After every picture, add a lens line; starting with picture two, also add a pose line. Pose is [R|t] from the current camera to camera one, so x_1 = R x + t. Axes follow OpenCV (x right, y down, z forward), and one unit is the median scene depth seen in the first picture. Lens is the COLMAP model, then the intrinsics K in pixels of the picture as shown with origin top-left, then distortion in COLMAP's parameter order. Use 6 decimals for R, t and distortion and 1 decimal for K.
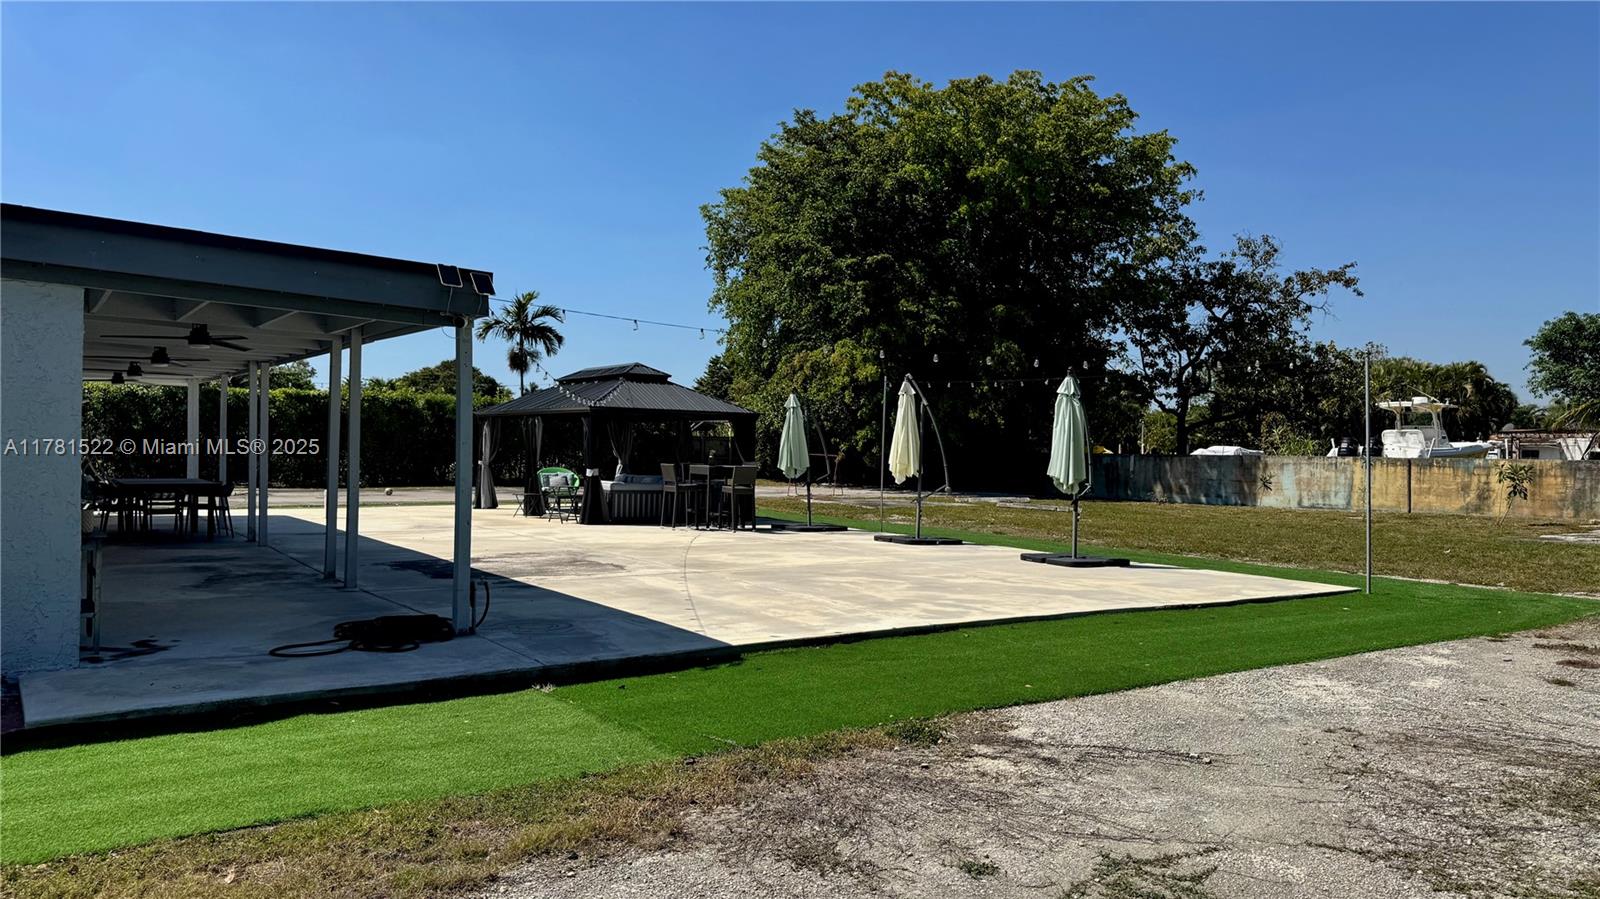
lens RADIAL K [[1102.3, 0, 796.0], [0, 1102.3, 440.5], [0, 0, 1]] dist [0.048122, -0.064857]
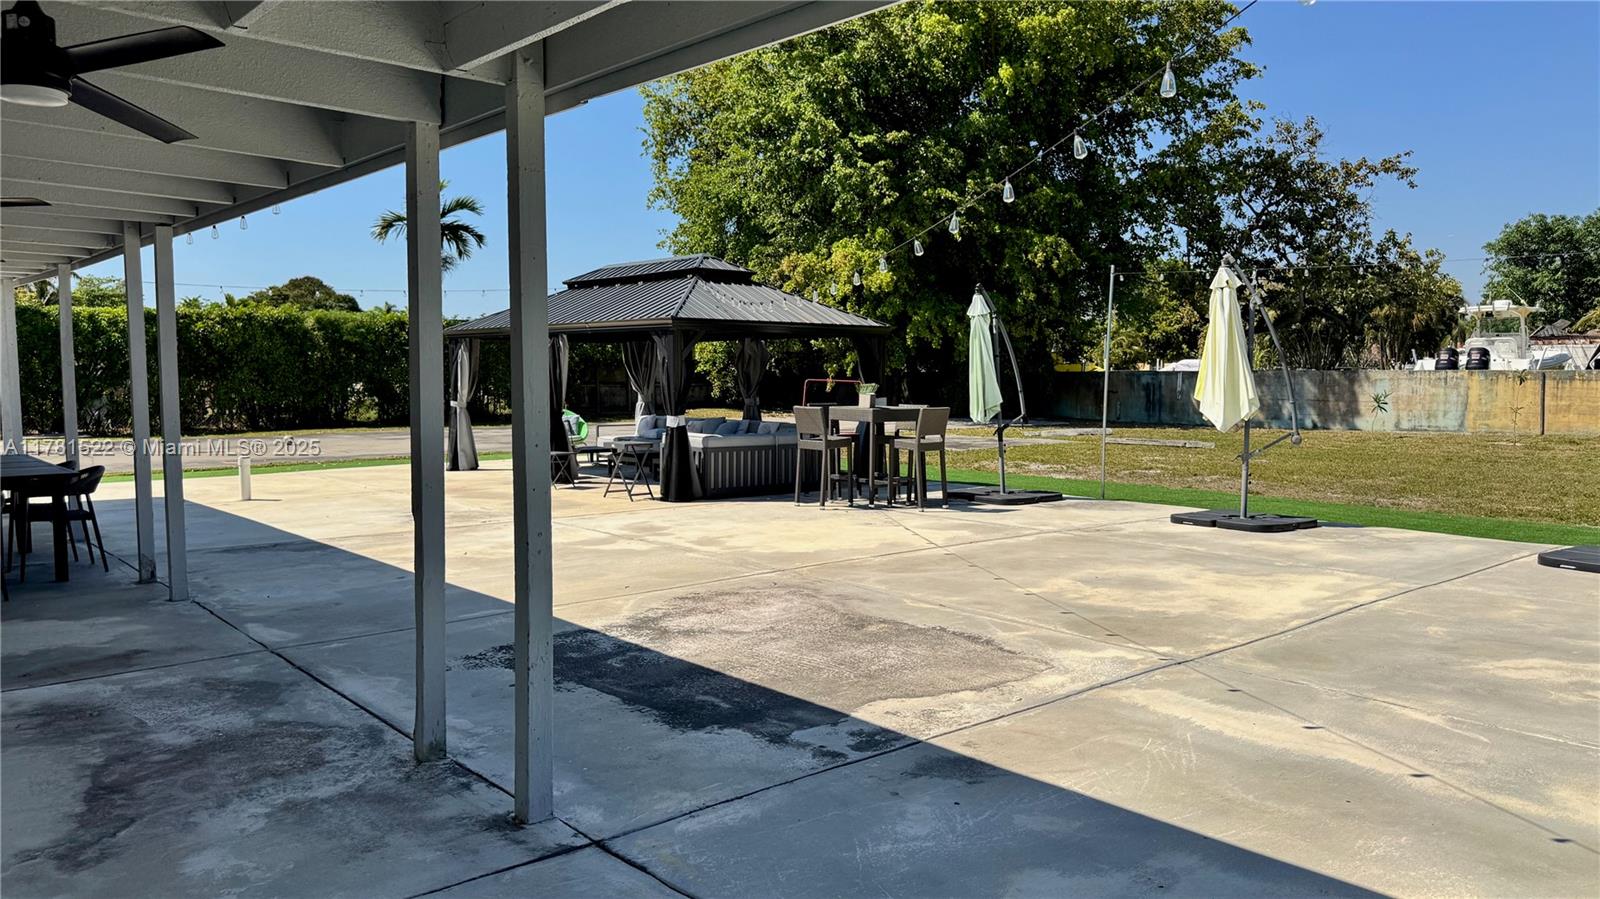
lens RADIAL K [[1102.3, 0, 809.5], [0, 1102.3, 457.2], [0, 0, 1]] dist [0.048122, -0.064857]
pose [[0.990587, -0.028676, 0.133848, -0.108785], [0.016704, 0.995827, 0.089722, -0.003764], [-0.135862, -0.086641, 0.986932, 0.194355]]
